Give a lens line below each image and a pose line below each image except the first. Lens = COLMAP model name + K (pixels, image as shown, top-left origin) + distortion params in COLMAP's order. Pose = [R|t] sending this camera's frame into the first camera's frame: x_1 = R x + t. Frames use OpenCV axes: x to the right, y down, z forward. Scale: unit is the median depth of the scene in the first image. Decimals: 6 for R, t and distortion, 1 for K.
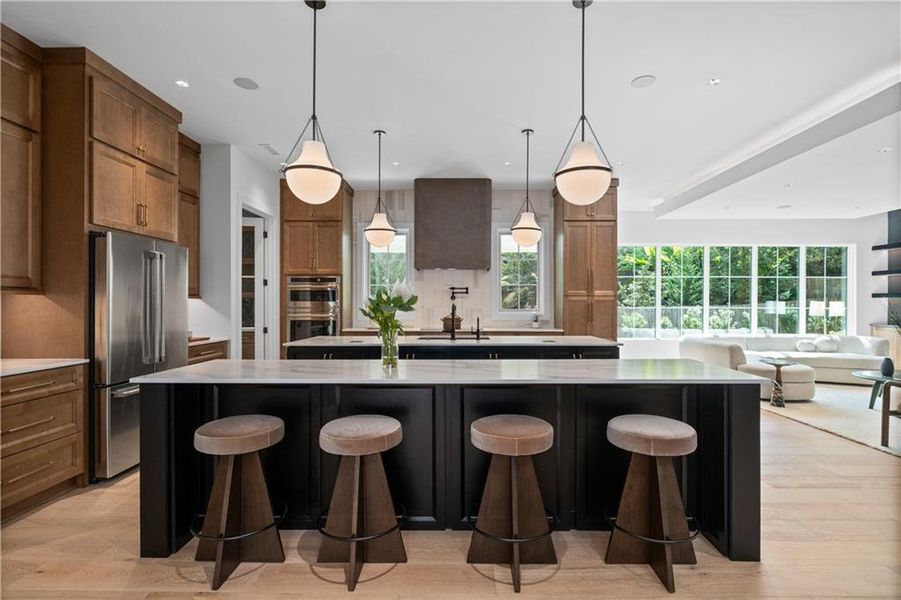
lens RADIAL K [[428.8, 0, 452.1], [0, 428.8, 301.2], [0, 0, 1]] dist [-0.003563, 0.000044]
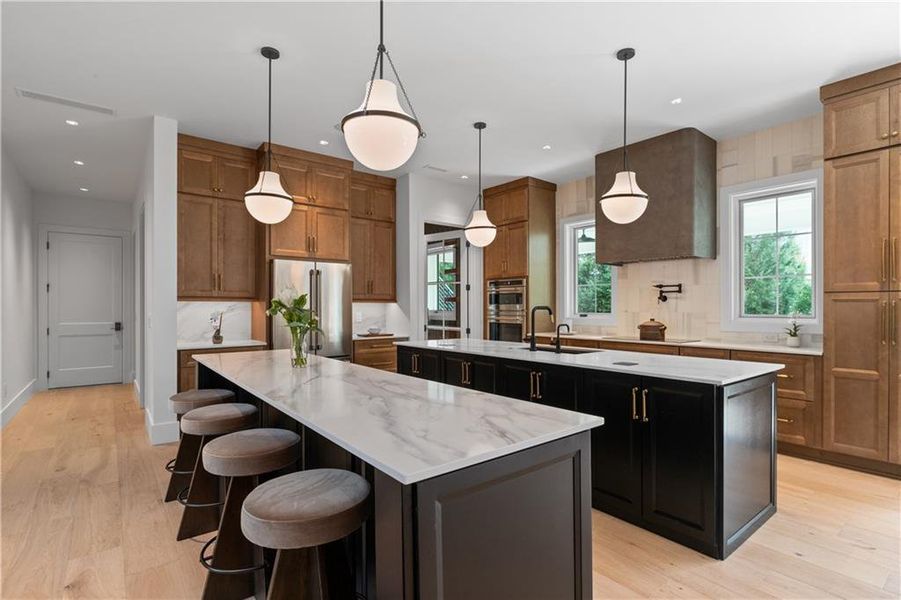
lens RADIAL K [[428.8, 0, 452.9], [0, 428.8, 305.8], [0, 0, 1]] dist [-0.003563, 0.000044]
pose [[0.639720, -0.001361, -0.768607, 0.373743], [0.006231, 0.999975, 0.003416, -0.000268], [0.768583, -0.006974, 0.639713, 0.256239]]
